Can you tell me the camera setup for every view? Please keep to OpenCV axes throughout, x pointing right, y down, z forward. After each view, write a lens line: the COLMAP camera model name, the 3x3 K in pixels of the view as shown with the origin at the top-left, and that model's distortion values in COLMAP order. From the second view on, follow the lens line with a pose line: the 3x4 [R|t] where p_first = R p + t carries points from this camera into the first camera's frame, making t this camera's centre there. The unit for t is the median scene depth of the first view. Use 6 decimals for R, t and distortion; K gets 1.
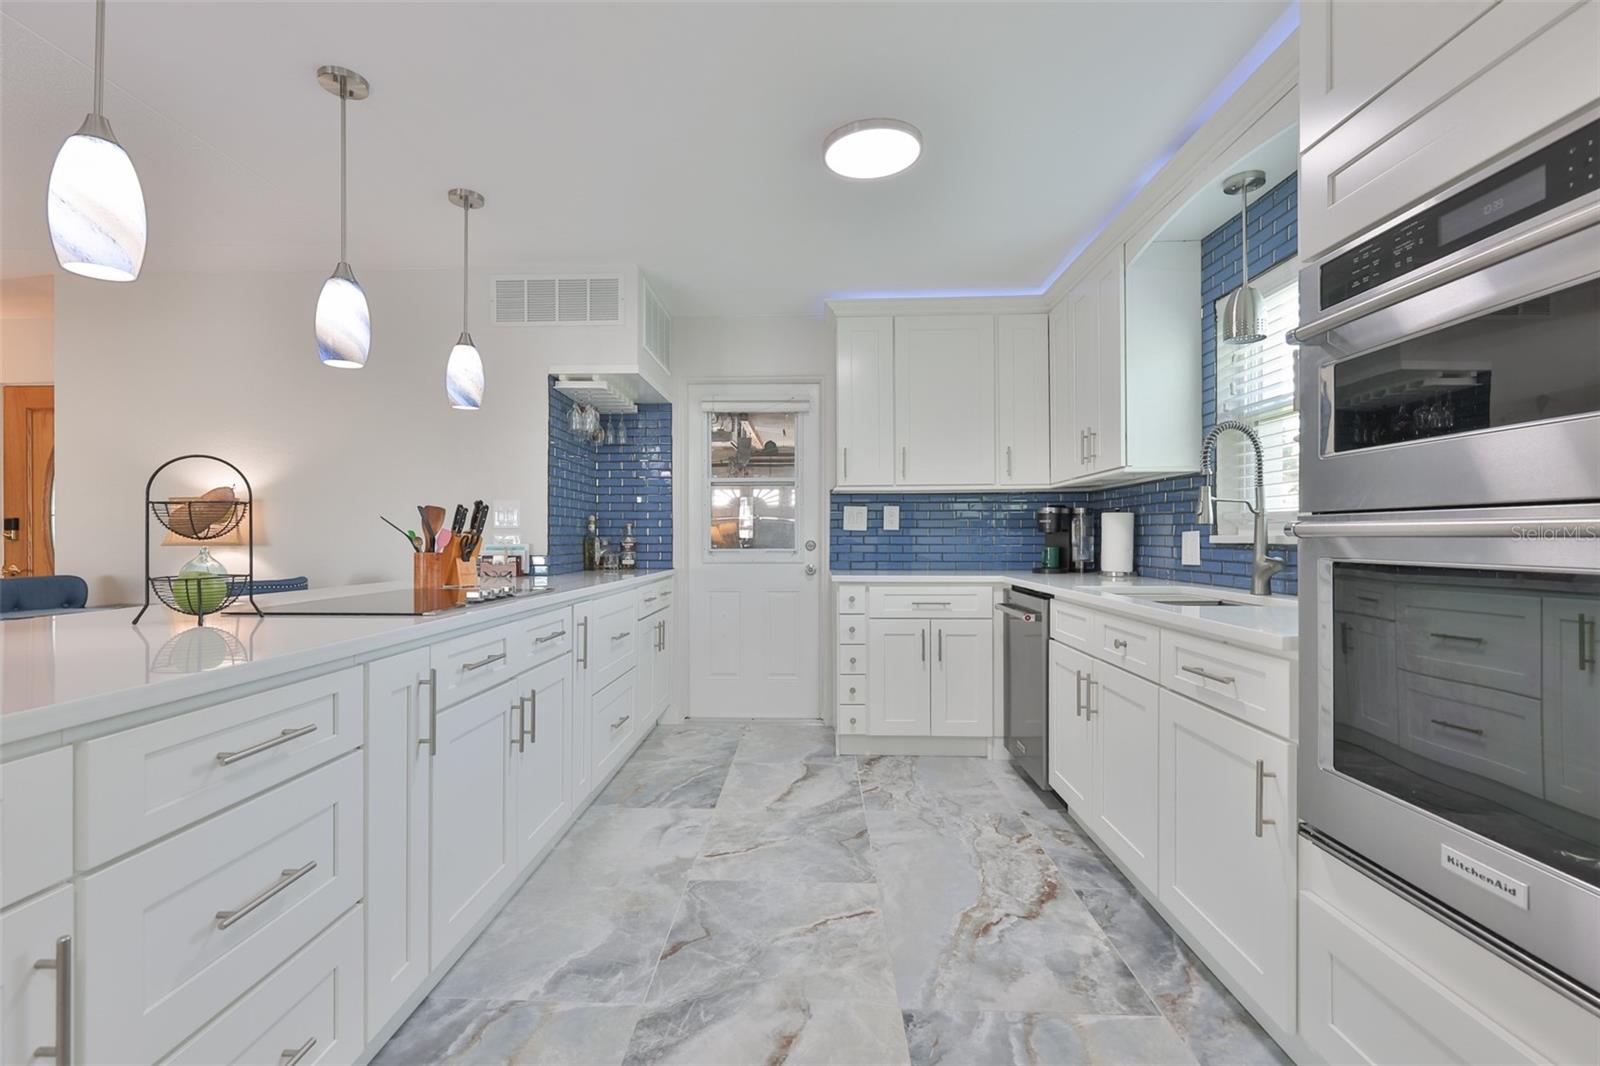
lens RADIAL K [[720.4, 0, 790.5], [0, 720.4, 533.2], [0, 0, 1]] dist [-0.006787, 0.001525]
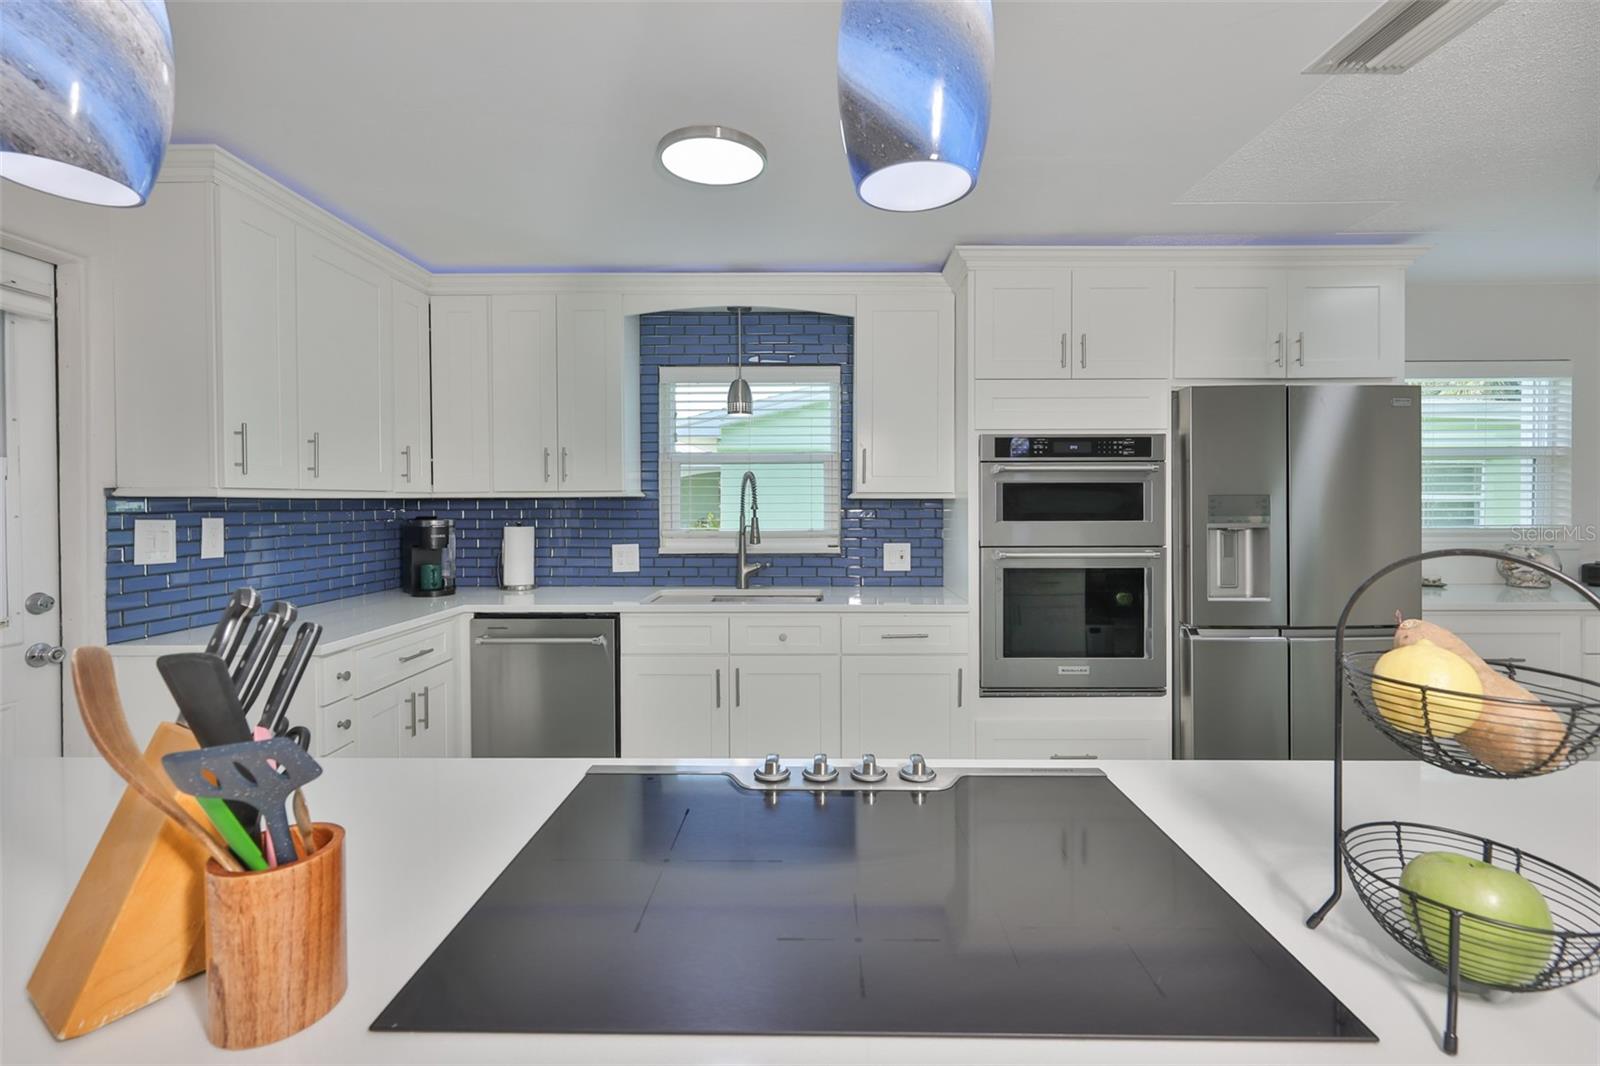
lens RADIAL K [[680.1, 0, 796.5], [0, 680.1, 508.9], [0, 0, 1]] dist [-0.003922, 0.000952]
pose [[-0.015976, -0.003232, 0.999867, -0.638007], [-0.001683, 0.999993, 0.003206, -0.070875], [-0.999871, -0.001632, -0.015982, 0.759272]]
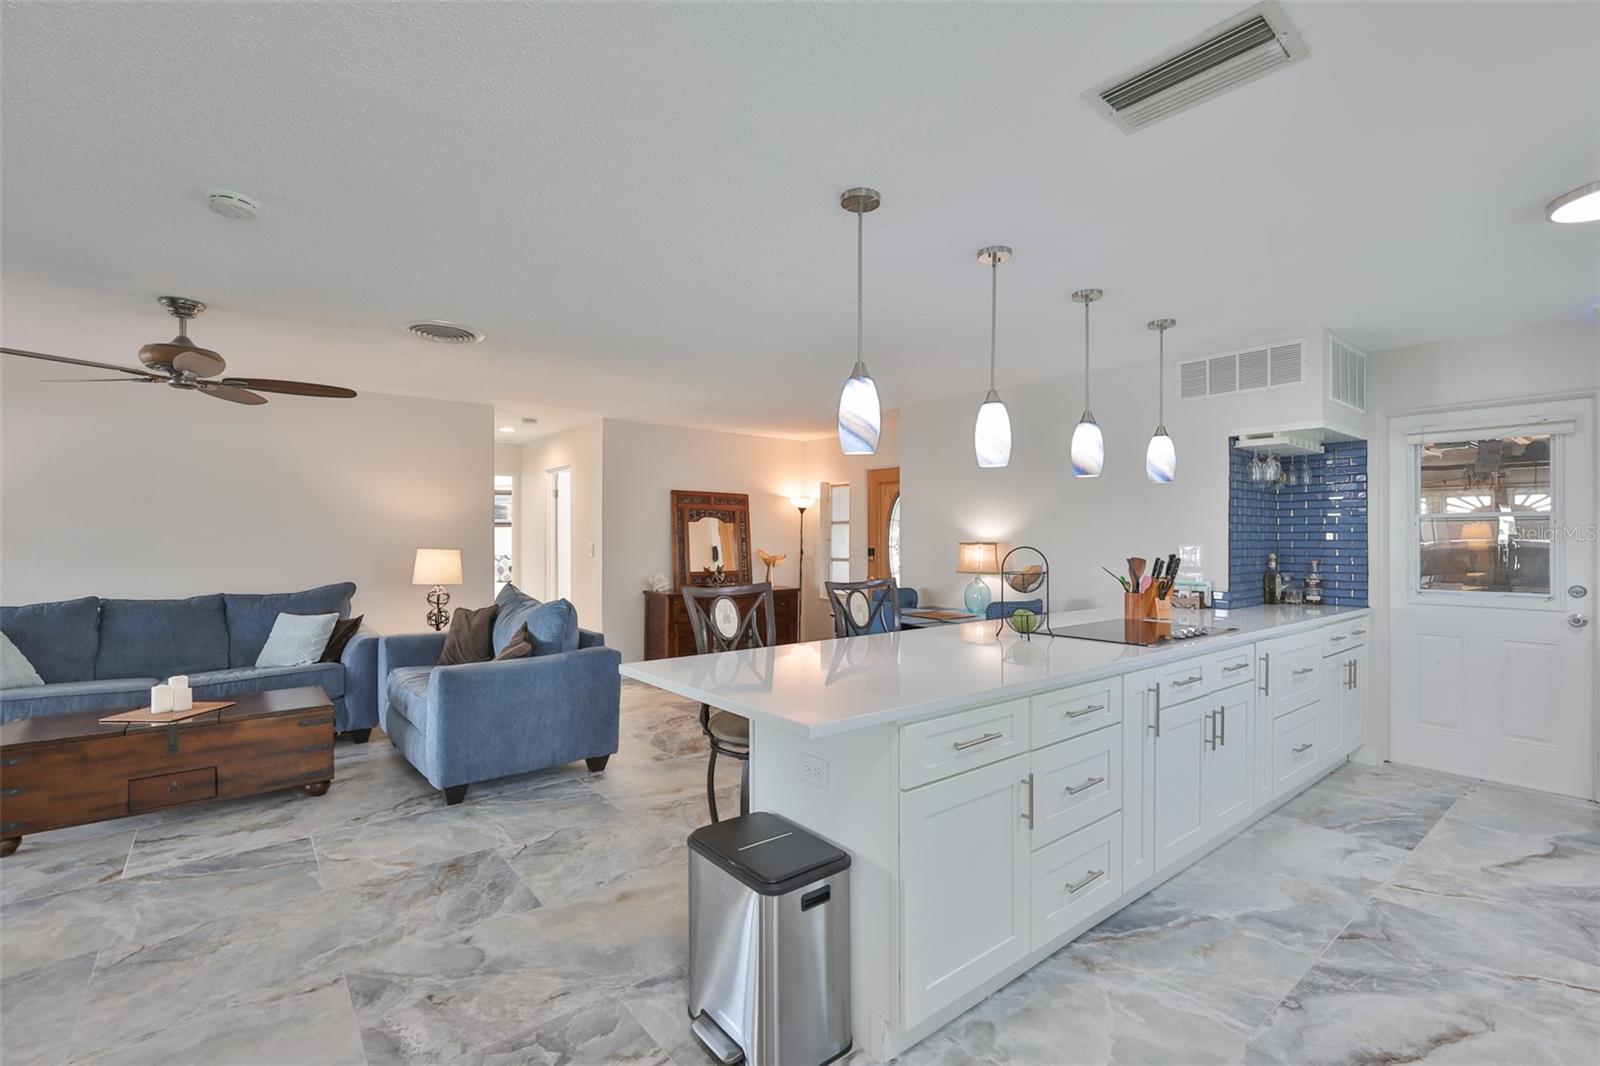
lens RADIAL K [[706.4, 0, 784.7], [0, 706.4, 541.1], [0, 0, 1]] dist [0.002249, -0.001900]
pose [[0.644230, 0.003512, -0.764824, 0.092068], [0.003910, 0.999961, 0.007886, -0.077447], [0.764822, -0.008070, 0.644191, -0.351910]]
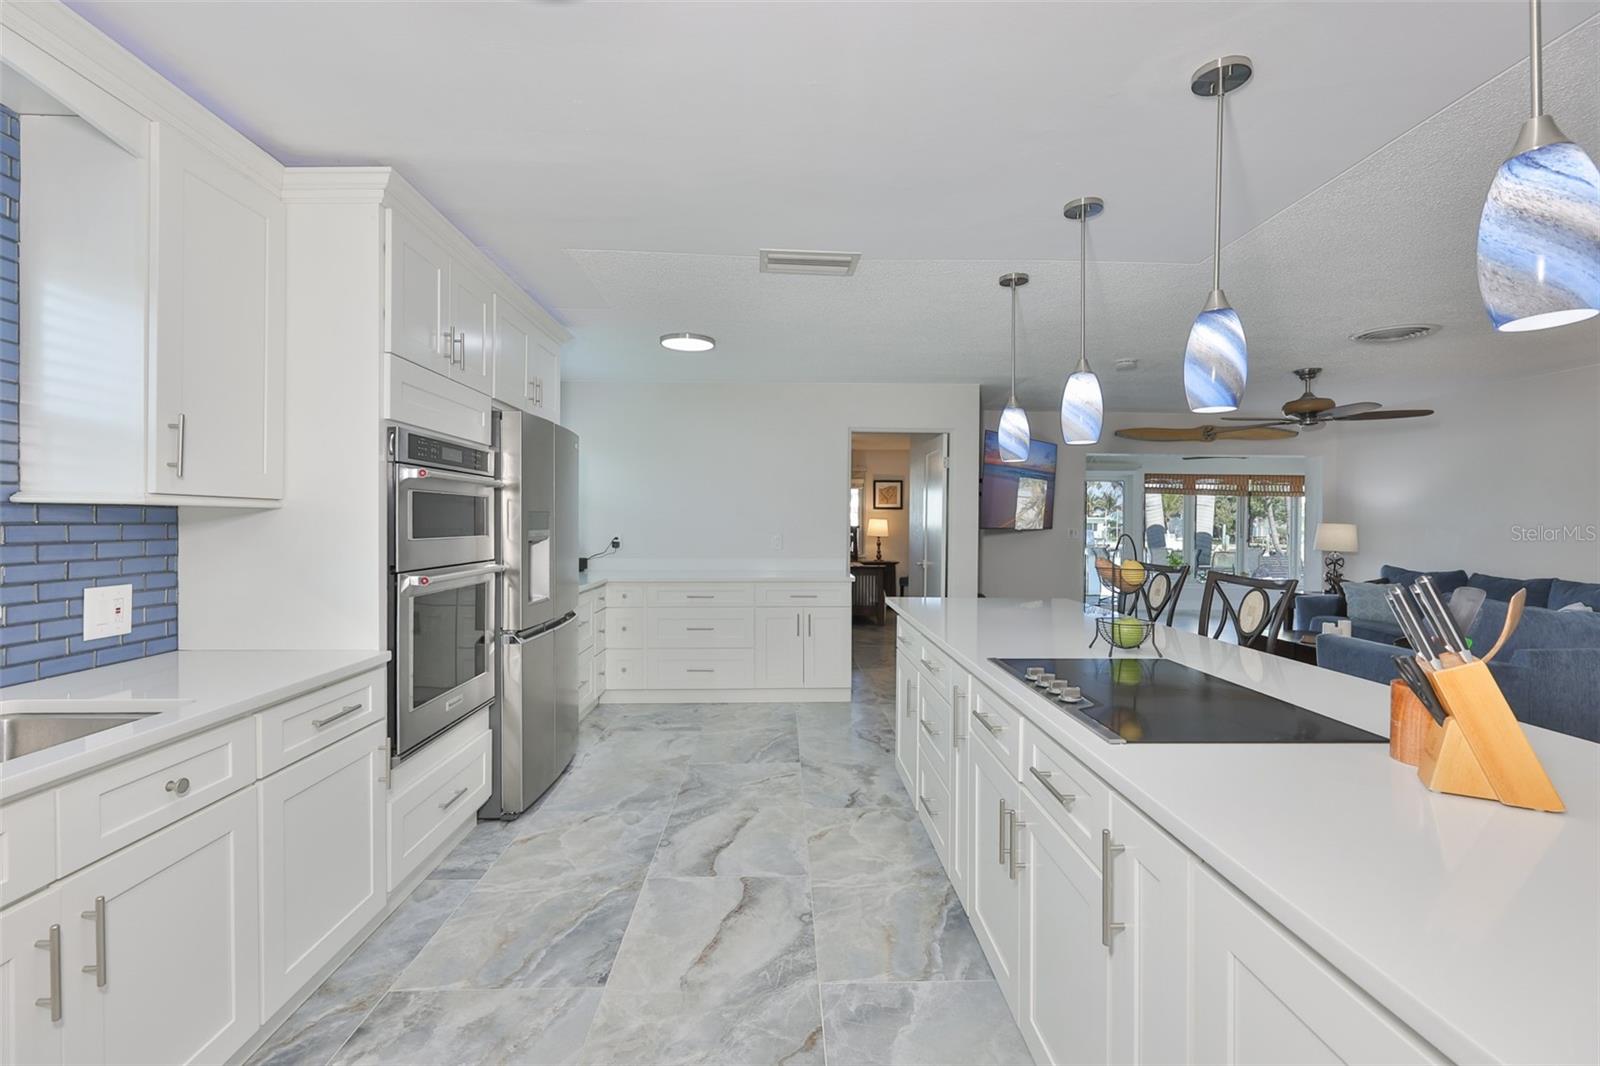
lens RADIAL K [[706.4, 0, 813.0], [0, 706.4, 528.7], [0, 0, 1]] dist [0.002249, -0.001900]
pose [[-0.996742, -0.005103, -0.080495, -0.056702], [-0.005509, 0.999973, 0.004831, -0.068957], [0.080468, 0.005259, -0.996743, 1.295105]]
